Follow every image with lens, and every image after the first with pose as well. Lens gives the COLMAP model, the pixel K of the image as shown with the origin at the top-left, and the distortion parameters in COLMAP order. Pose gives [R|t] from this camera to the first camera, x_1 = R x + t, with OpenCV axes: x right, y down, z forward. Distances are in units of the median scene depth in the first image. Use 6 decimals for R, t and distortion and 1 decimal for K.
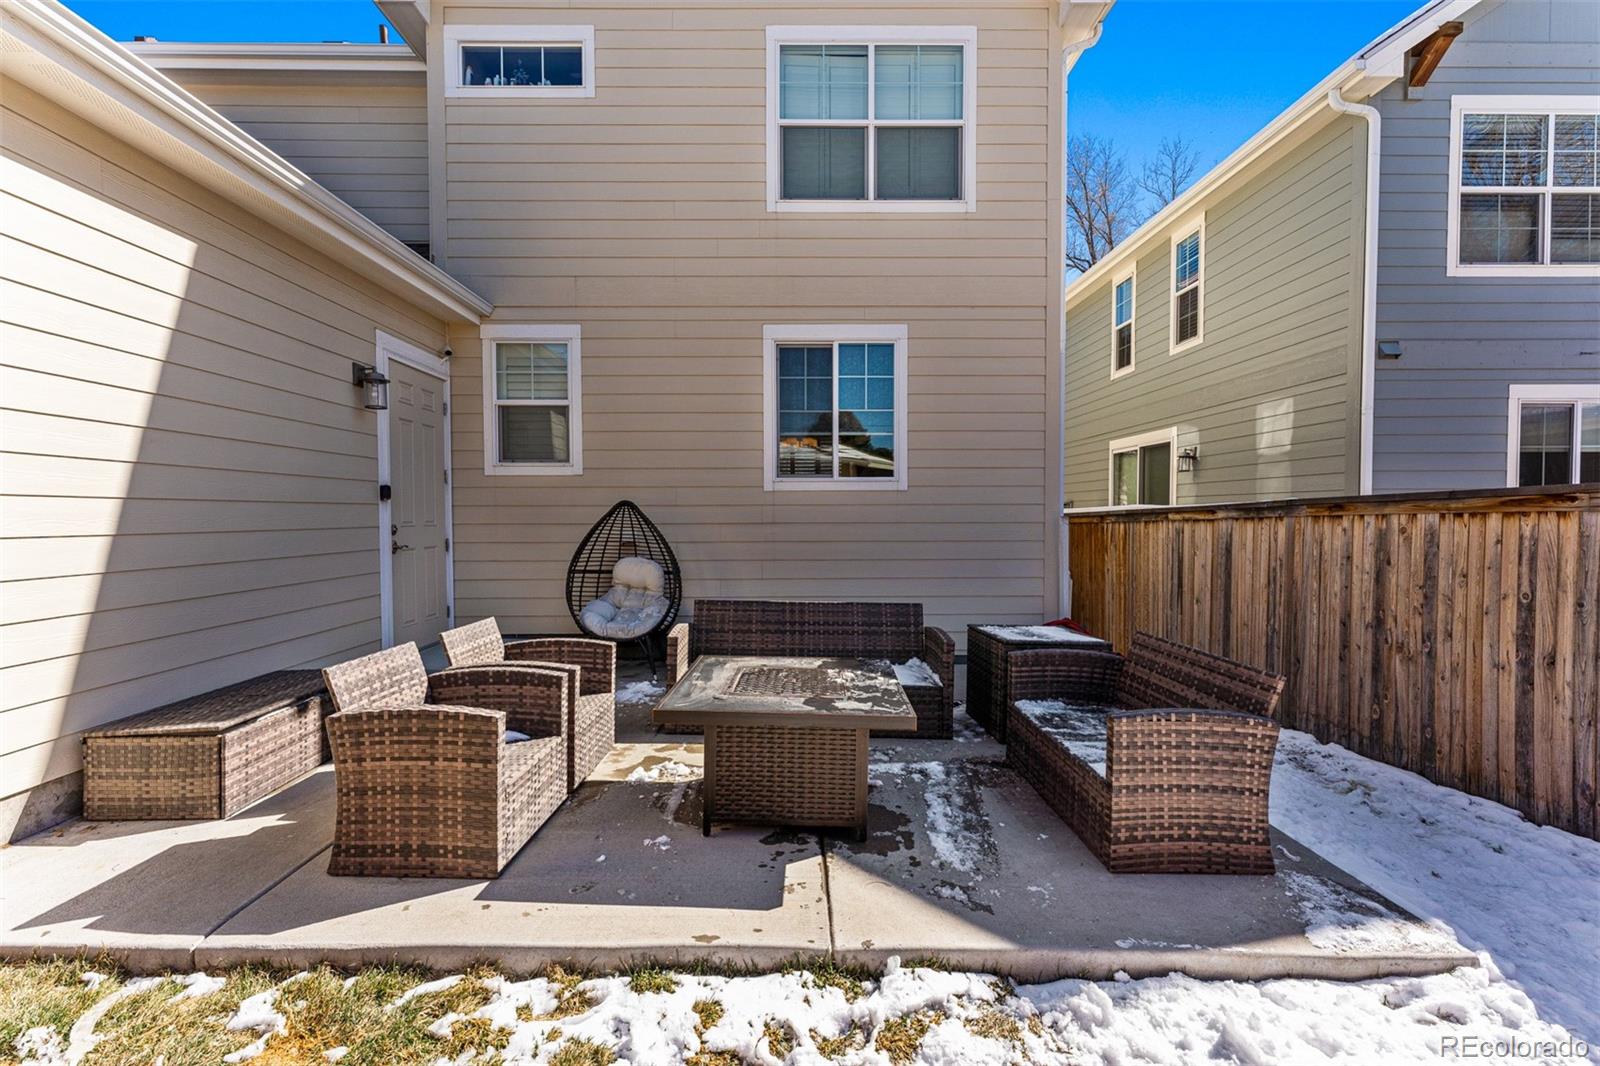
lens RADIAL K [[654.6, 0, 792.2], [0, 654.6, 536.2], [0, 0, 1]] dist [0.001533, -0.000081]
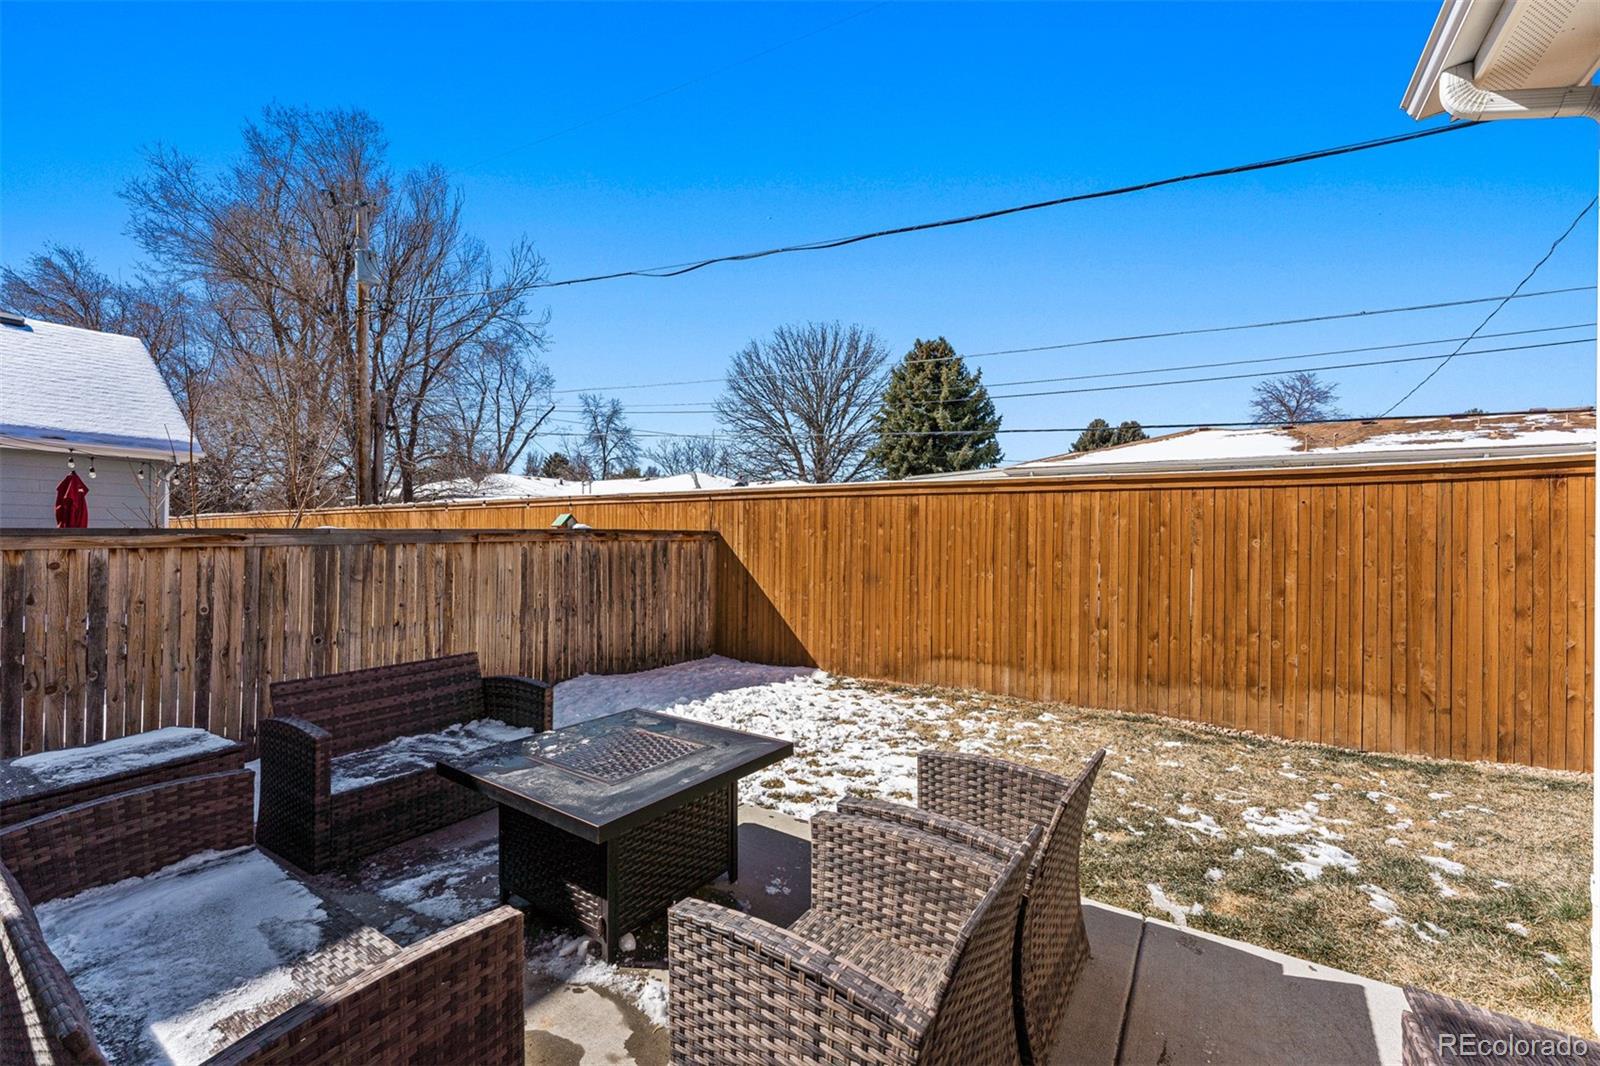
lens RADIAL K [[653.7, 0, 796.5], [0, 653.7, 525.3], [0, 0, 1]] dist [0.000249, -0.000159]
pose [[-0.835681, -0.002996, 0.549207, -0.620322], [0.004740, 0.999909, 0.012667, -0.091376], [-0.549195, 0.013189, -0.835590, 1.424275]]
